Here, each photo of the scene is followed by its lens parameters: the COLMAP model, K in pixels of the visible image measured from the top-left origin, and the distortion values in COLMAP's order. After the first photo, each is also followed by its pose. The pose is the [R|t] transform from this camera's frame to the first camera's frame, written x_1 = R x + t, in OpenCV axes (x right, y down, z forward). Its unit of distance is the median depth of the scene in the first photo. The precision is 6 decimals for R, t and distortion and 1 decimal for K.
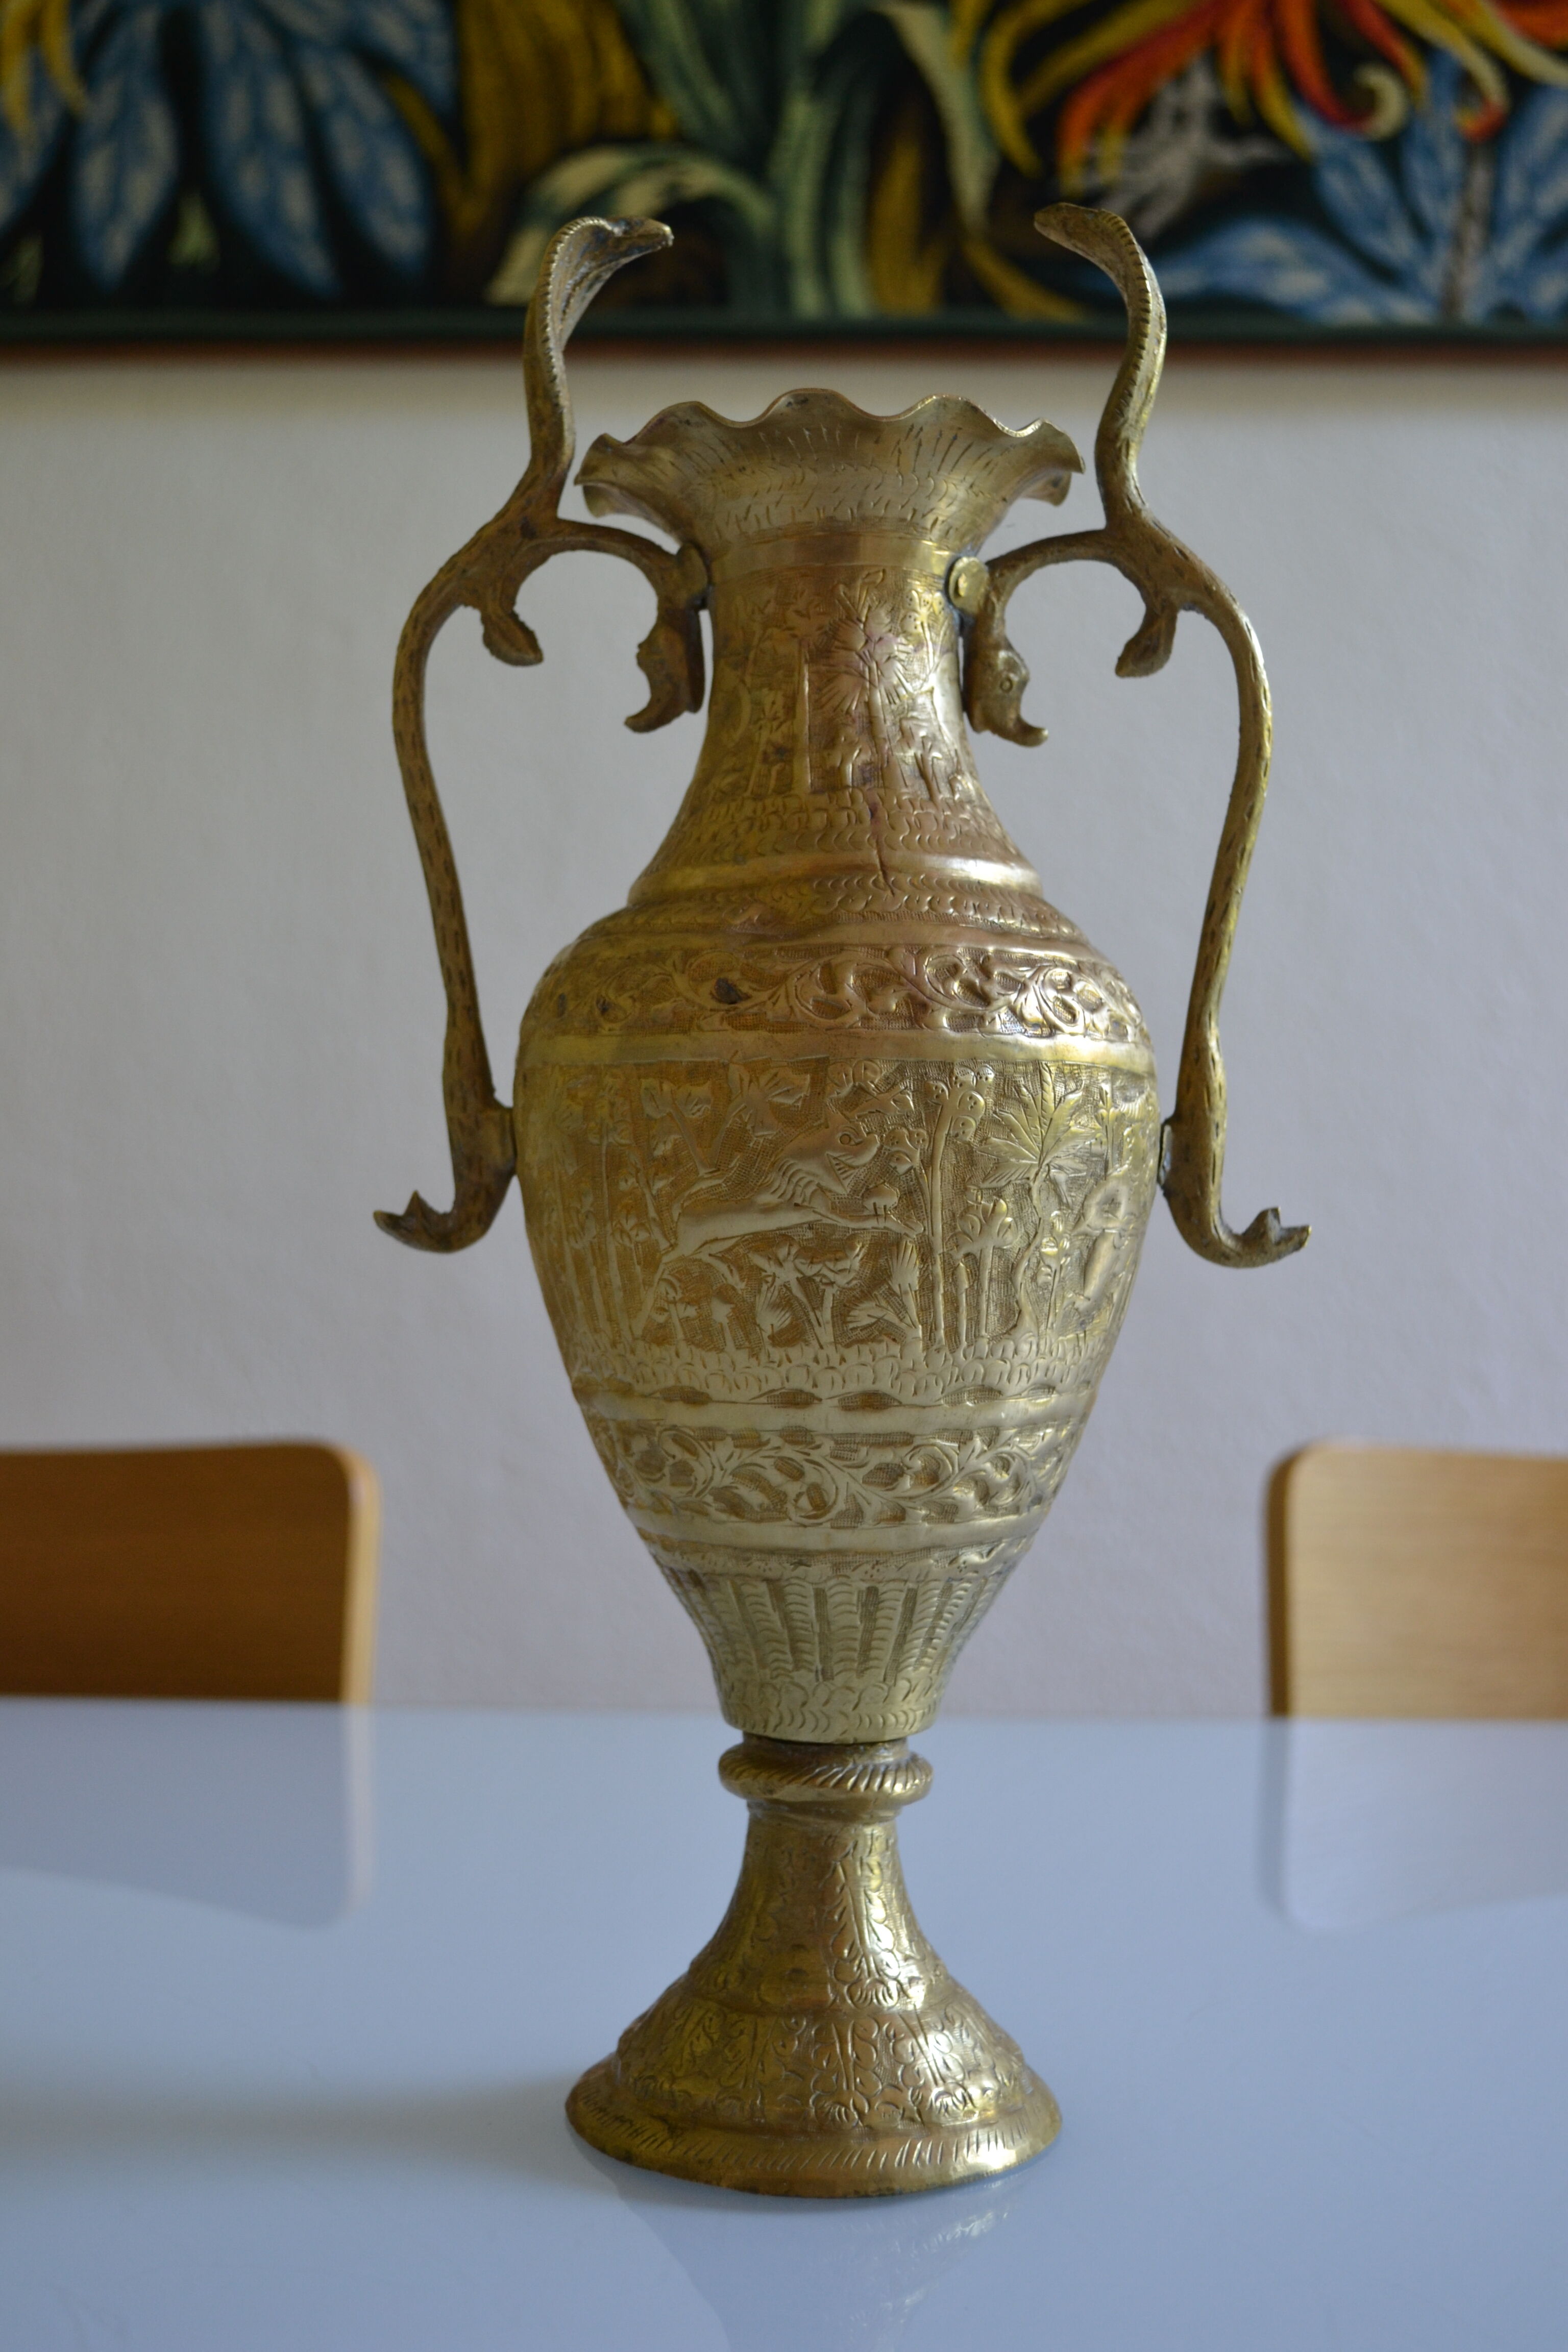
lens RADIAL K [[2733.8, 0, 766.6], [0, 2733.8, 1172.5], [0, 0, 1]] dist [-0.053715, 0.000000]
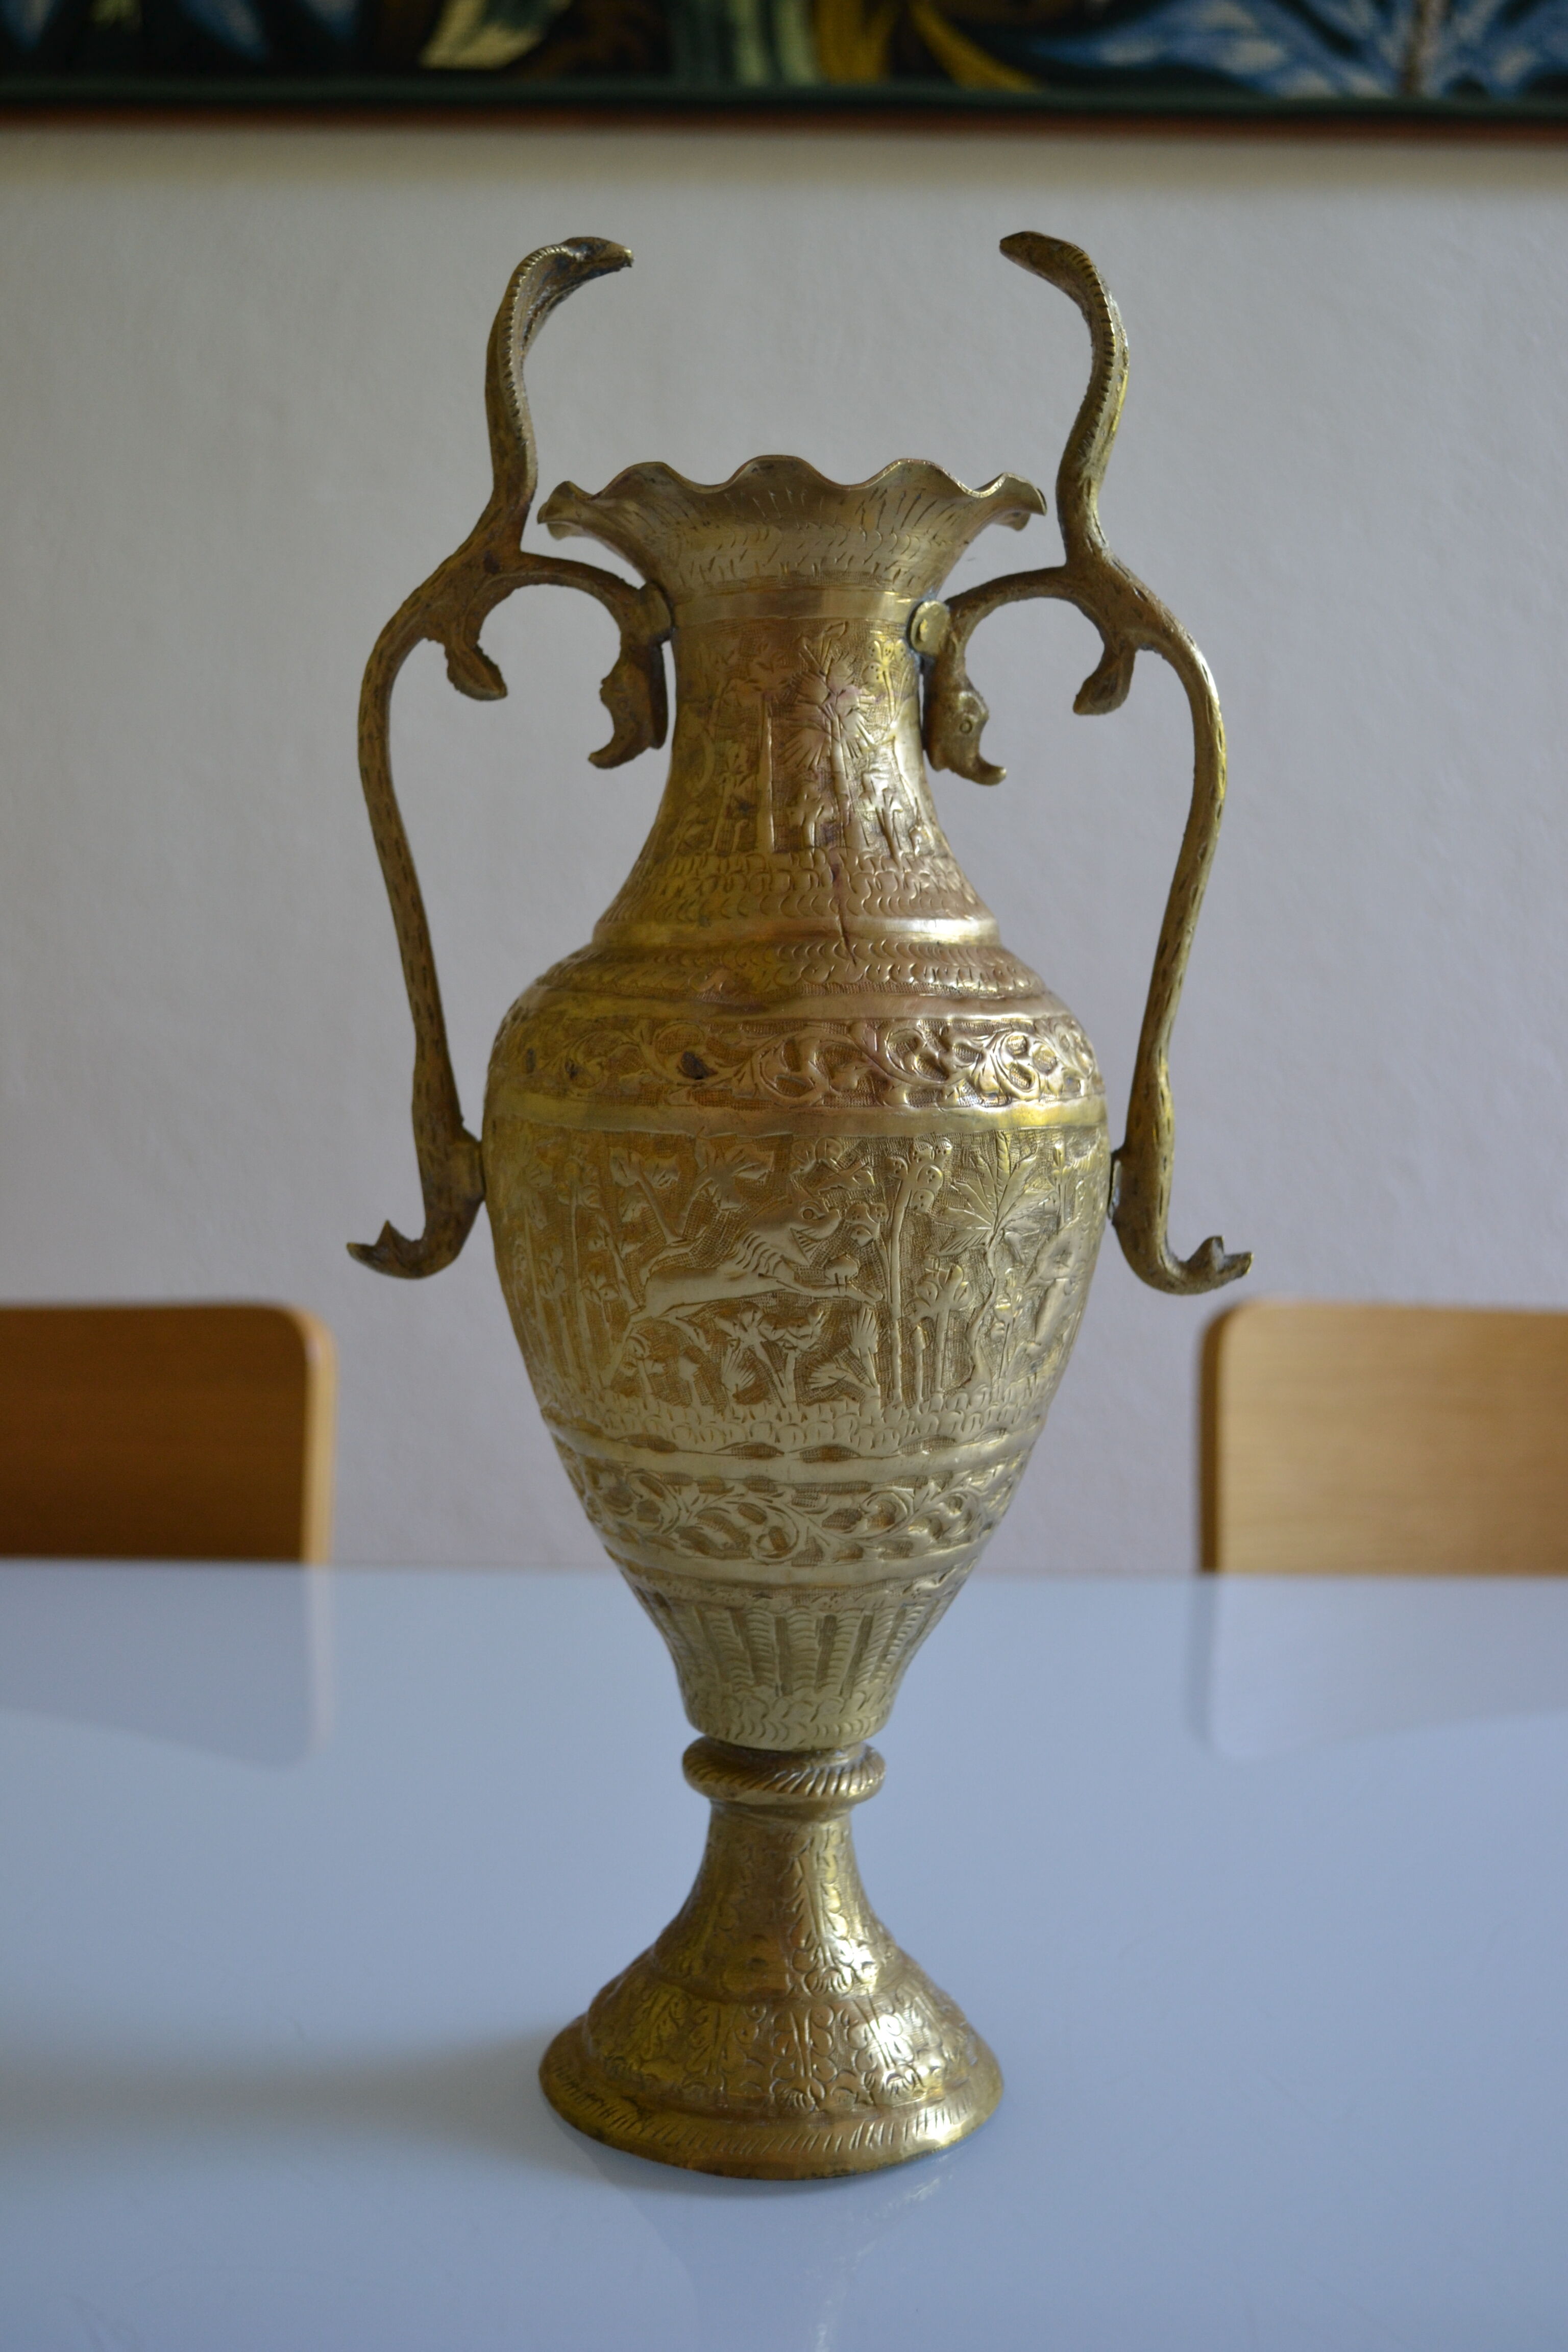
lens RADIAL K [[2733.8, 0, 766.2], [0, 2733.8, 1168.4], [0, 0, 1]] dist [-0.053715, 0.000000]
pose [[0.999705, 0.000263, 0.024296, -0.011396], [-0.002927, 0.993962, 0.109687, -0.132608], [-0.024121, -0.109726, 0.993669, -0.024284]]
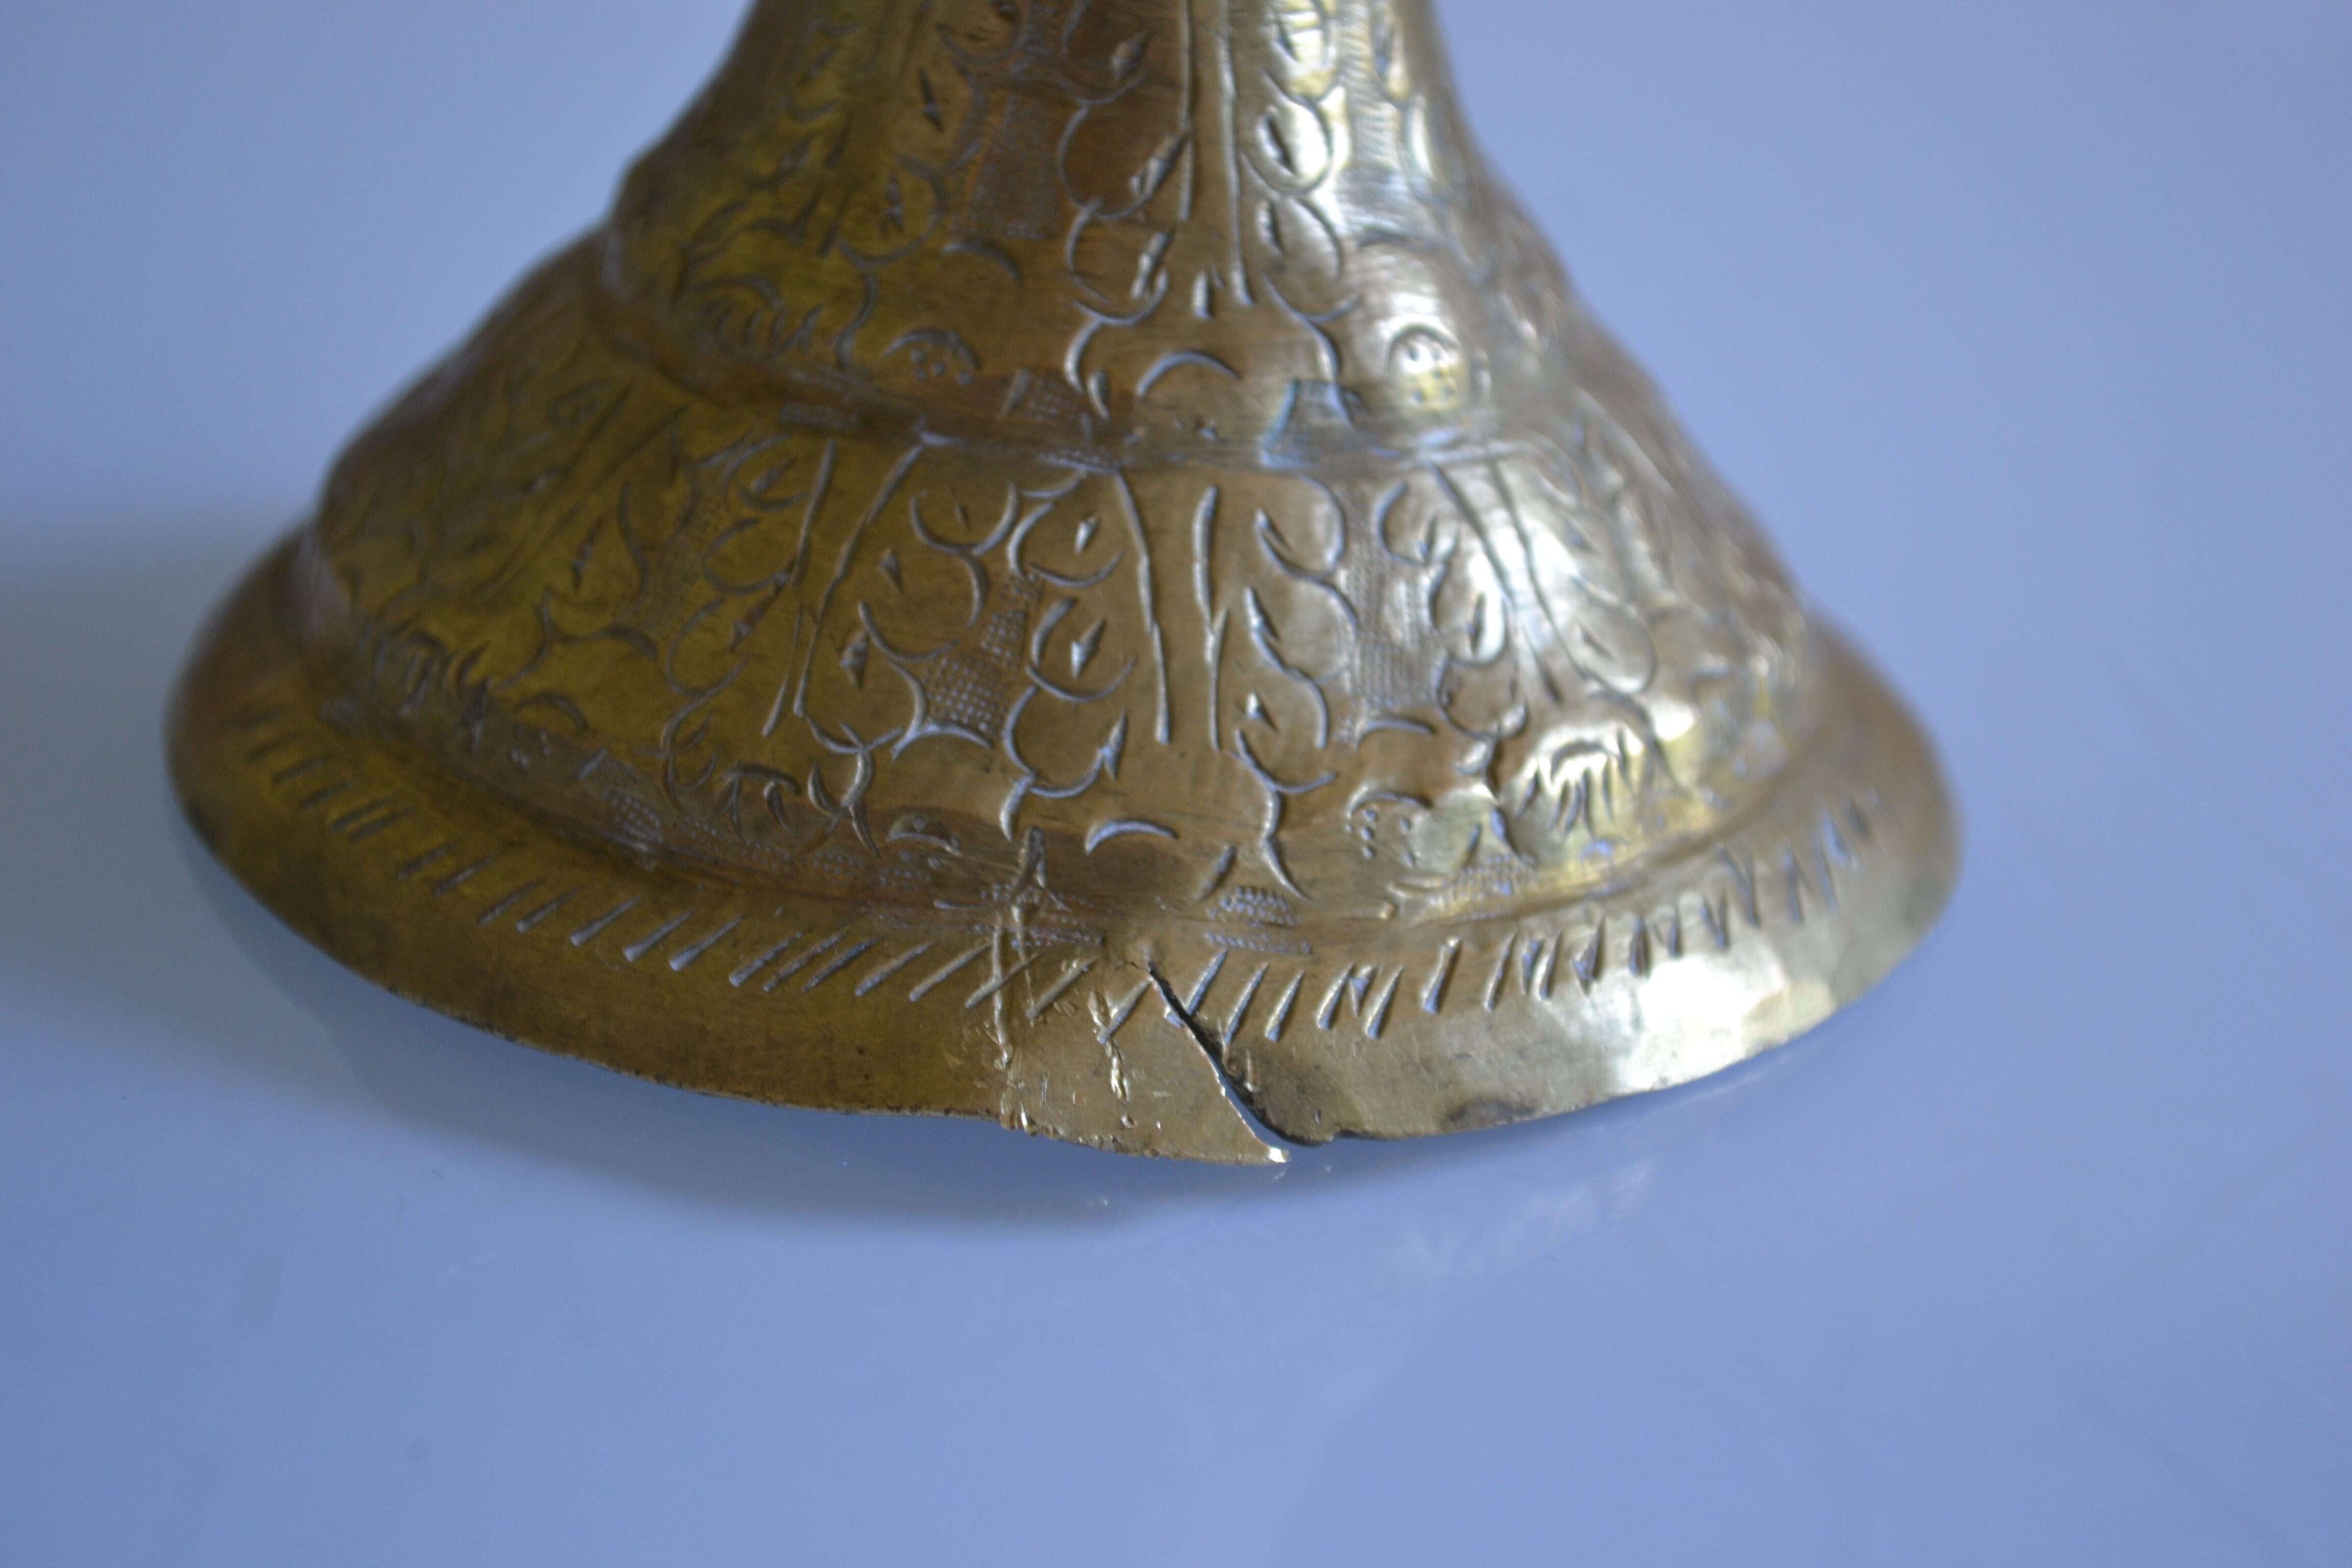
lens RADIAL K [[5190.2, 0, 1171.9], [0, 5190.2, 795.5], [0, 0, 1]] dist [0.031298, 0.000000]
pose [[0.998009, 0.039505, 0.049169, 0.005872], [-0.056662, 0.903993, 0.423776, 0.128958], [-0.027707, -0.425718, 0.904431, 0.537710]]
